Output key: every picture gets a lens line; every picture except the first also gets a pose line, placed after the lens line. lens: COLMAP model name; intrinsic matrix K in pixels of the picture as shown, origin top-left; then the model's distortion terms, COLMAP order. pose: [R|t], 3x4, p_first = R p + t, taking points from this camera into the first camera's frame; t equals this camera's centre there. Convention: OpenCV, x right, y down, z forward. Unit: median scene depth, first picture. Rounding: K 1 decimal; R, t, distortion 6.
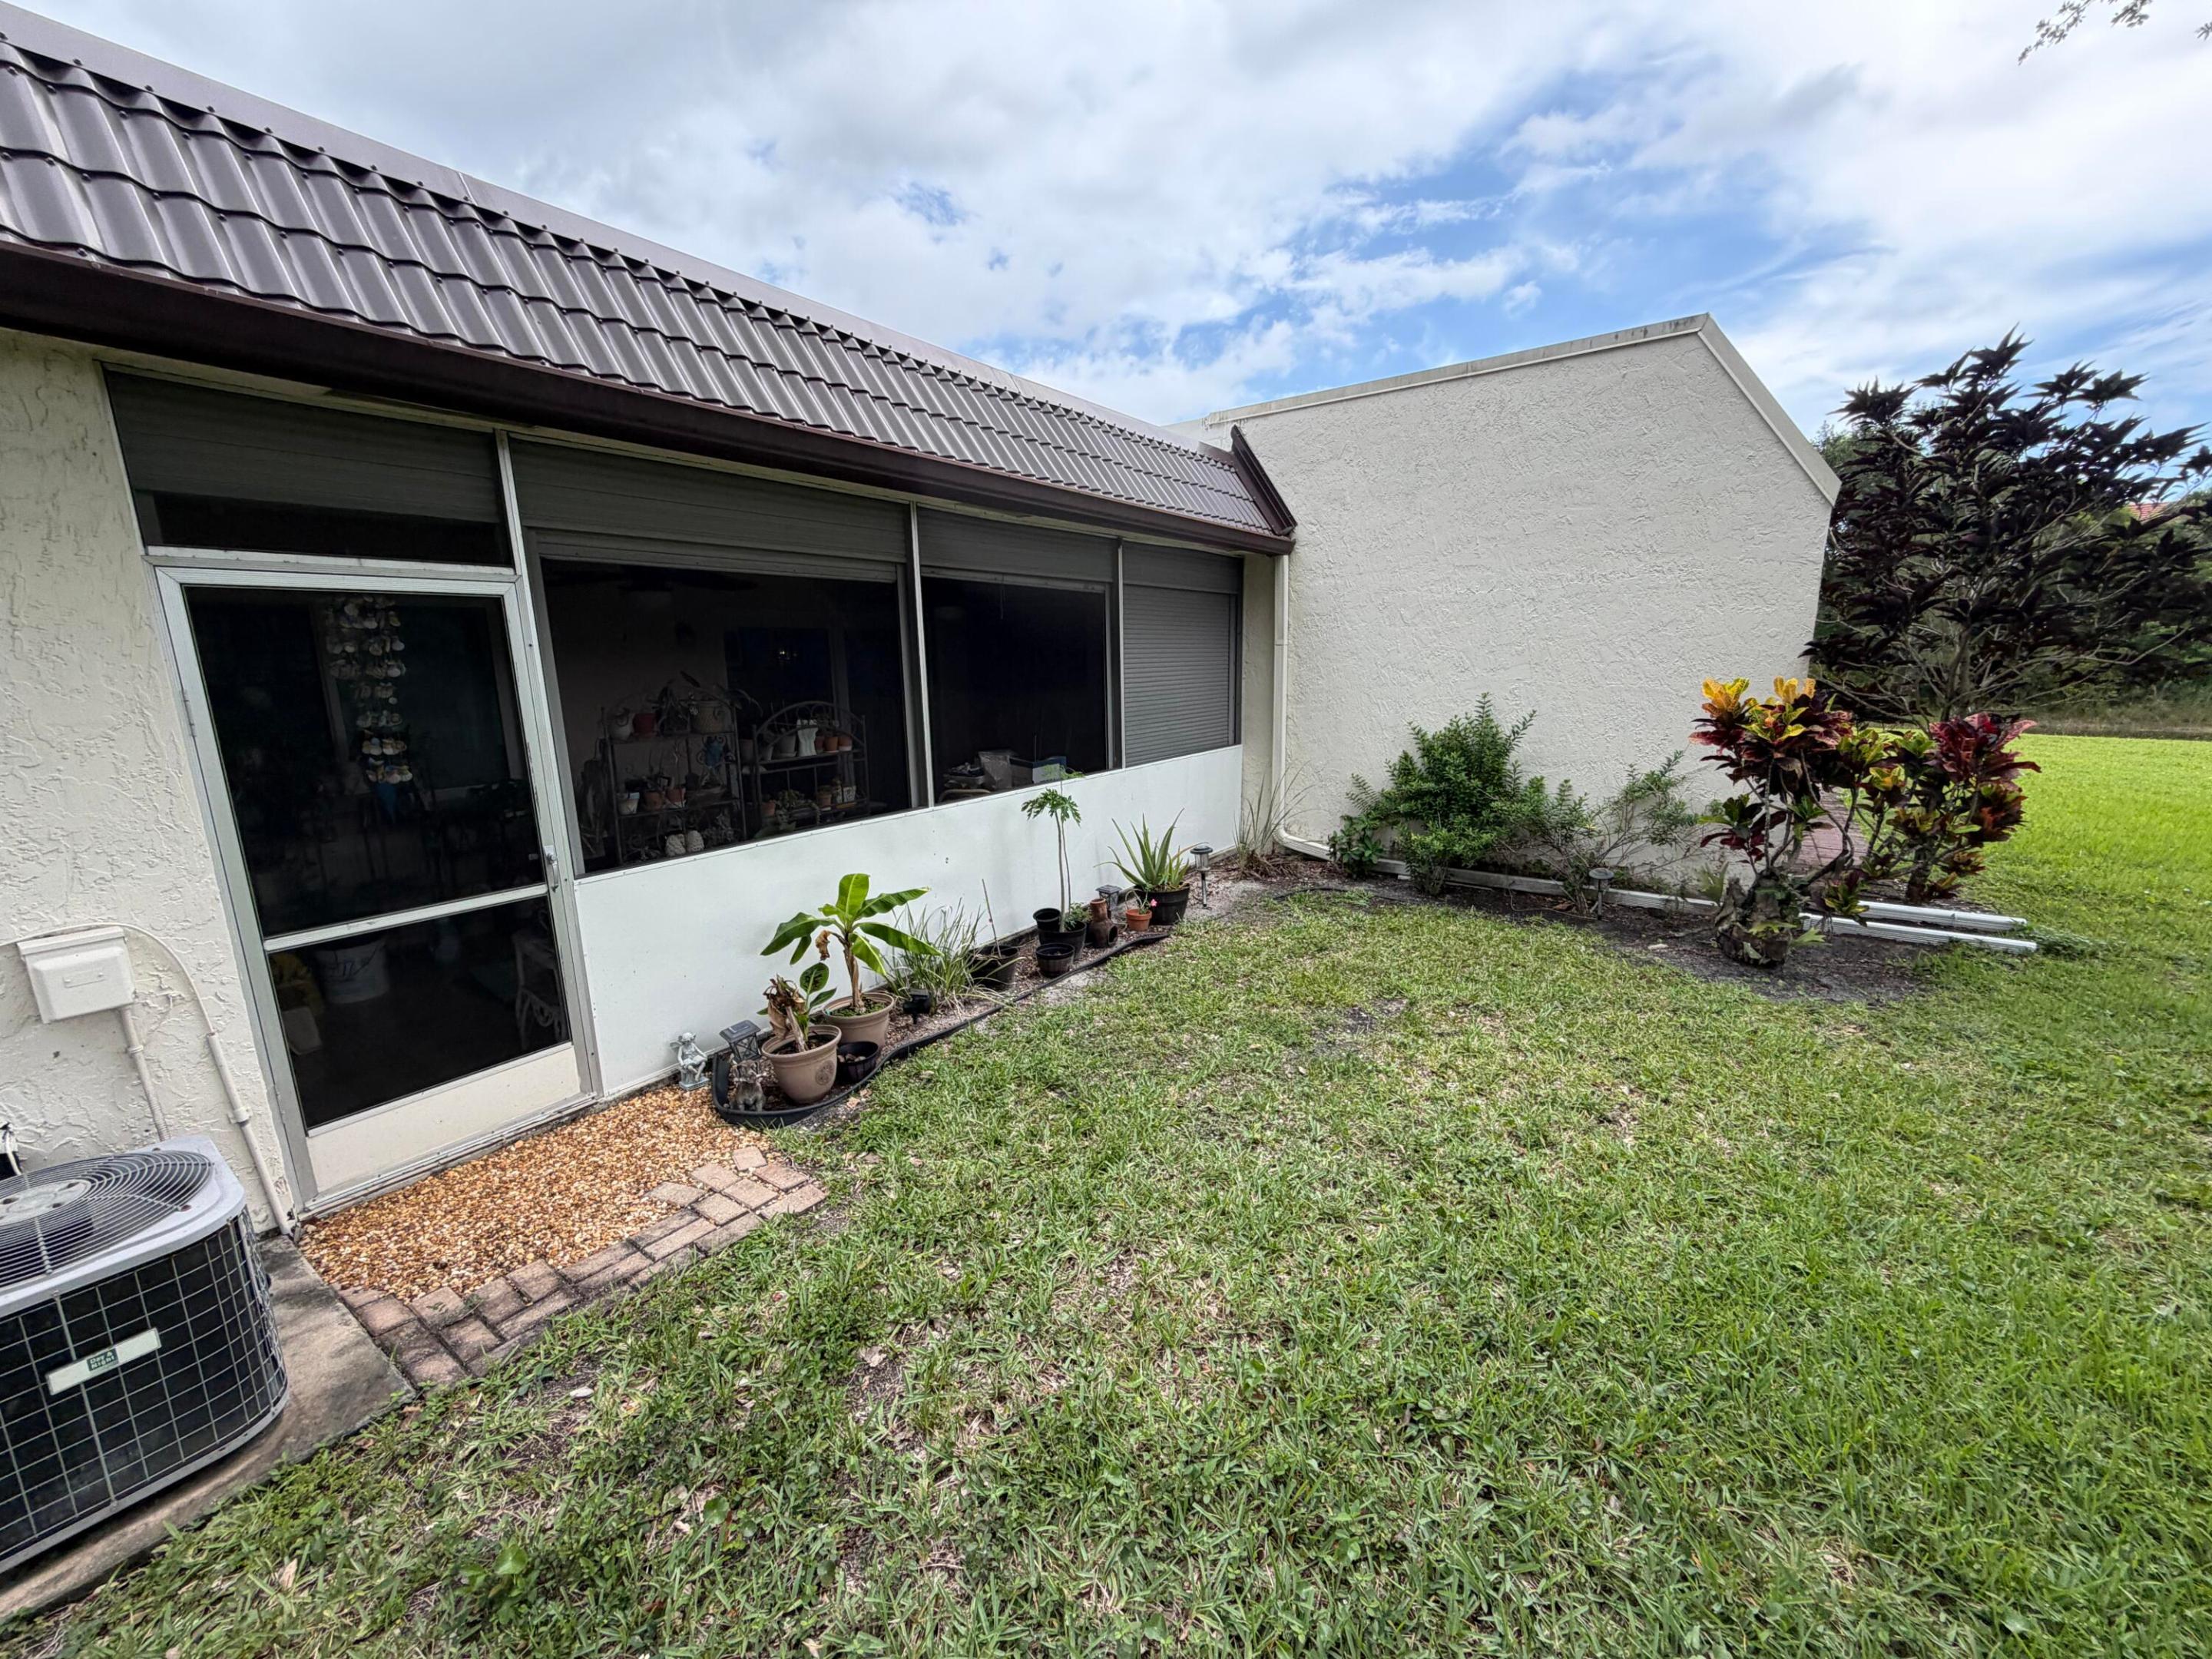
lens RADIAL K [[883.3, 0, 1105.2], [0, 883.3, 836.4], [0, 0, 1]] dist [0.000466, -0.000094]
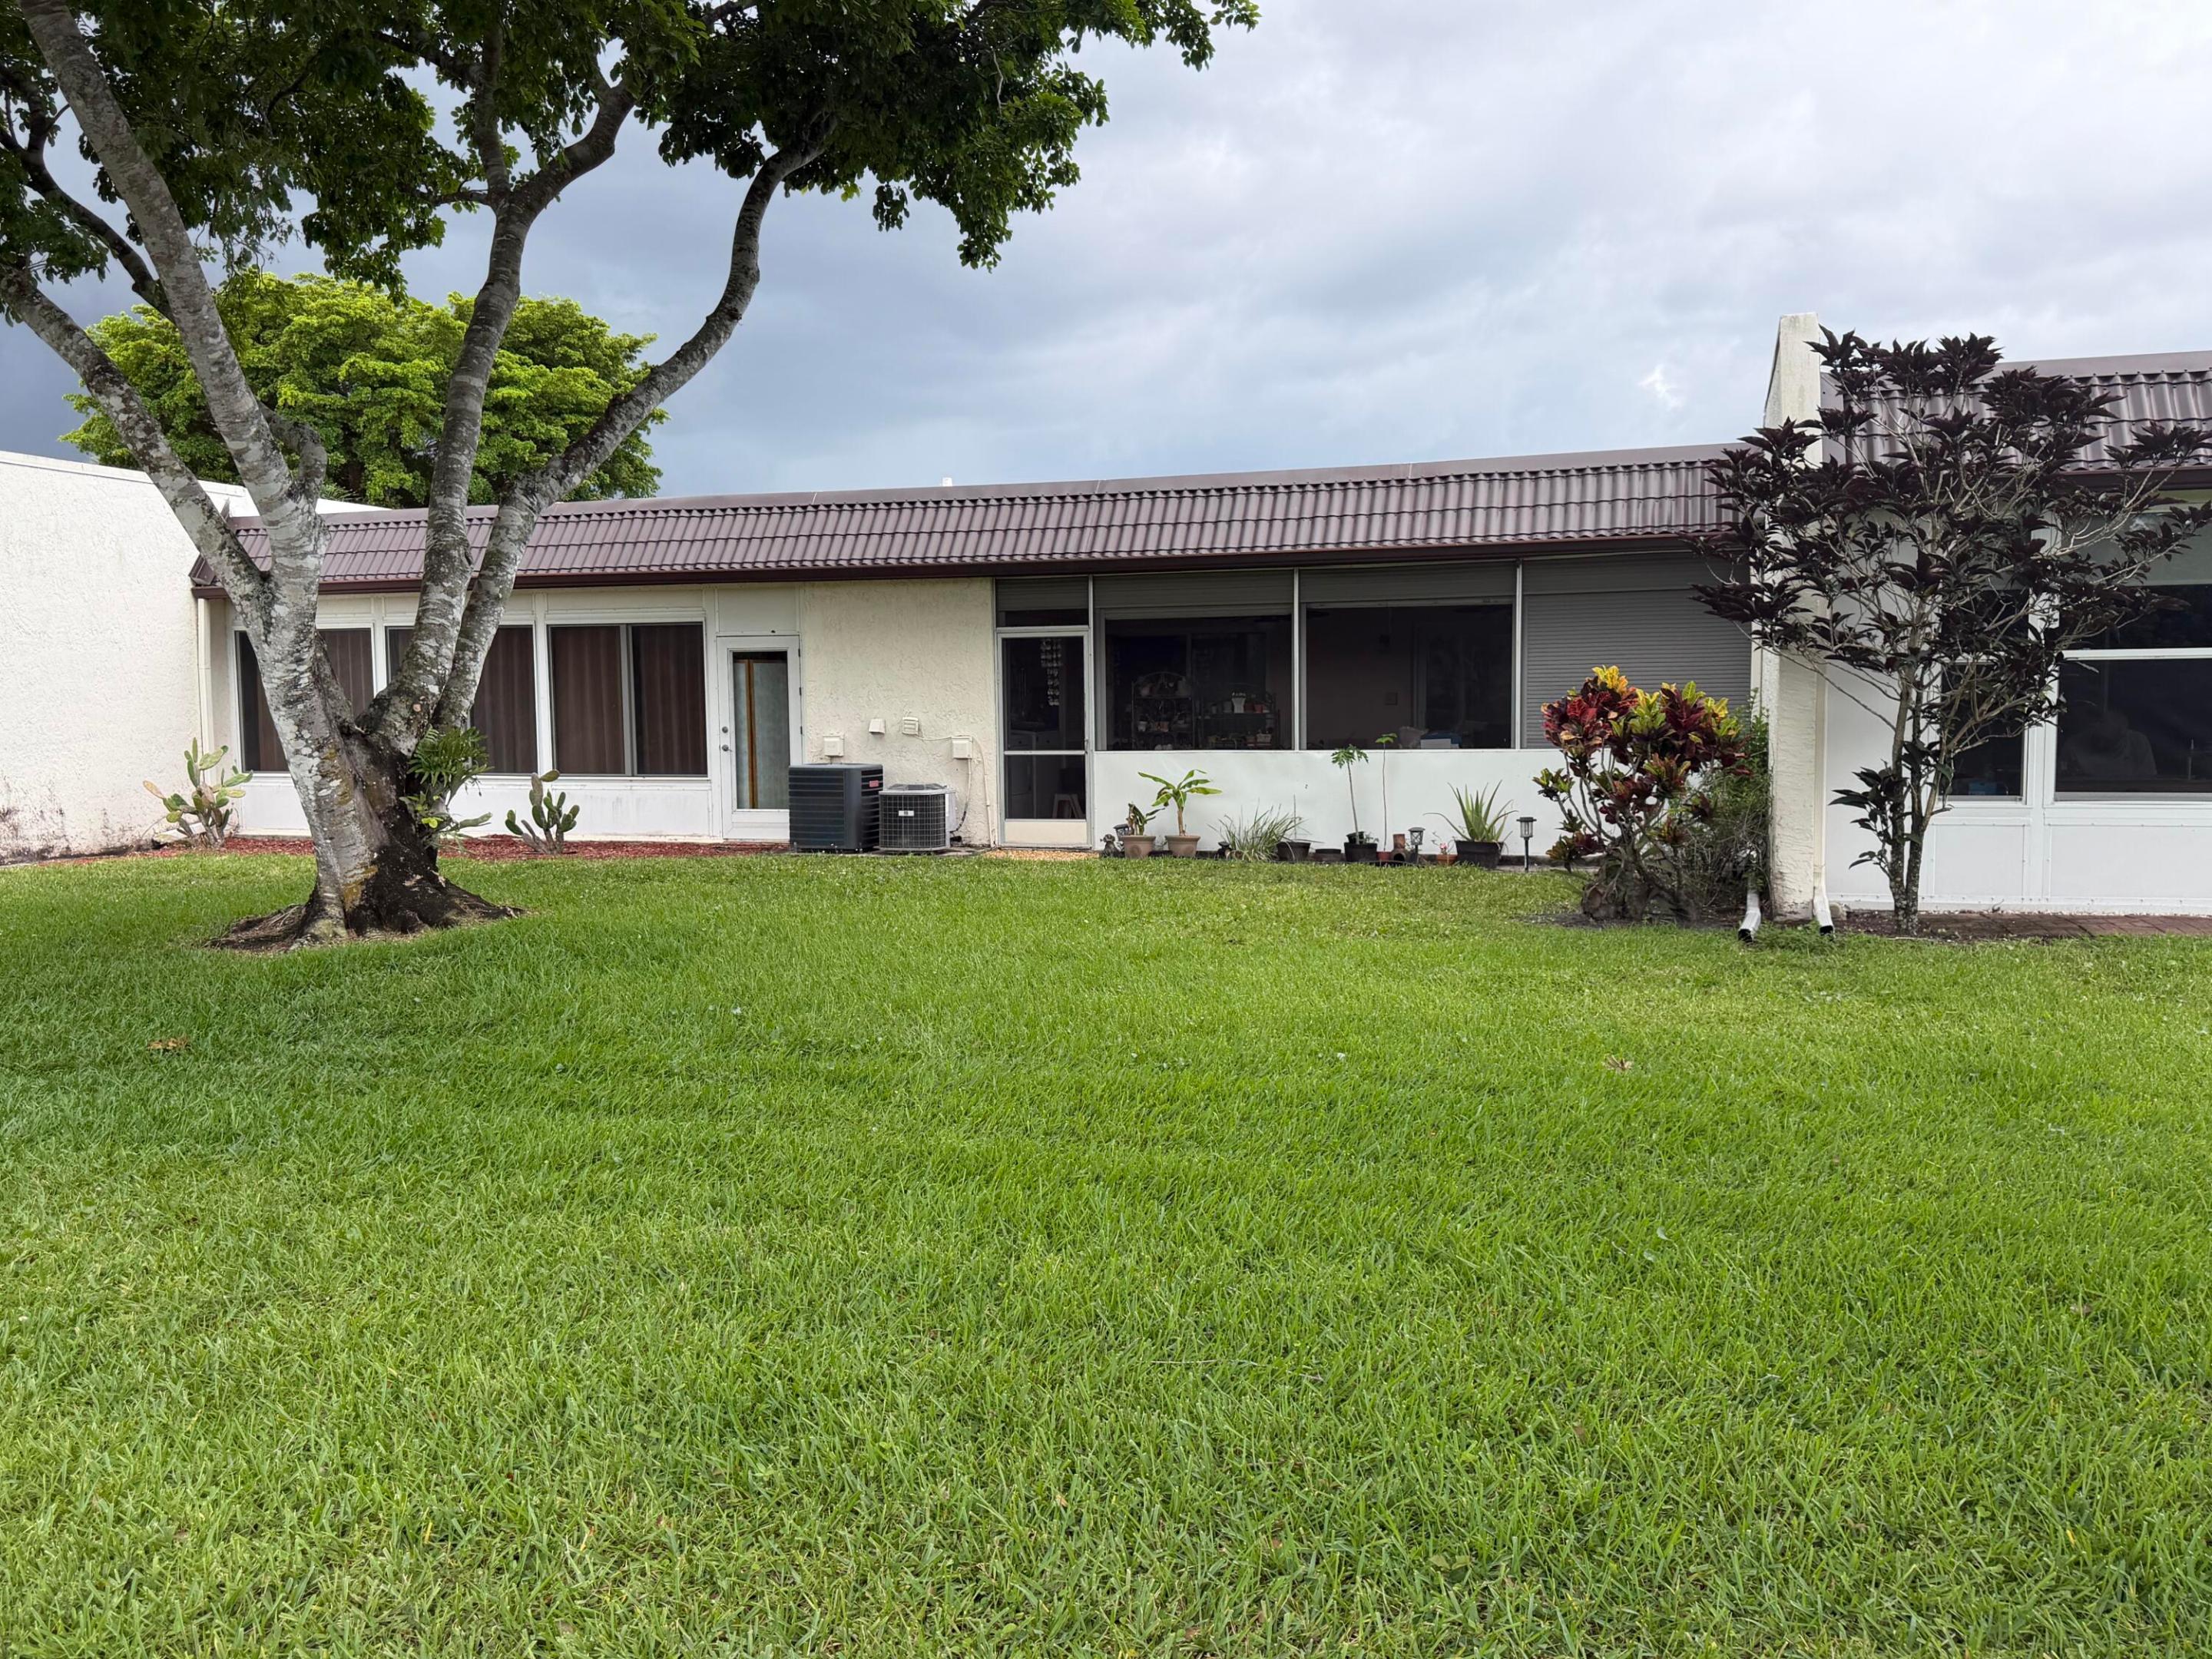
lens RADIAL K [[1801.7, 0, 1100.2], [0, 1801.7, 838.0], [0, 0, 1]] dist [0.185361, -0.386564]
pose [[0.294271, 0.086062, -0.951839, 4.289073], [-0.185817, 0.982084, 0.031350, 0.132362], [0.937484, 0.167642, 0.304990, -0.464450]]
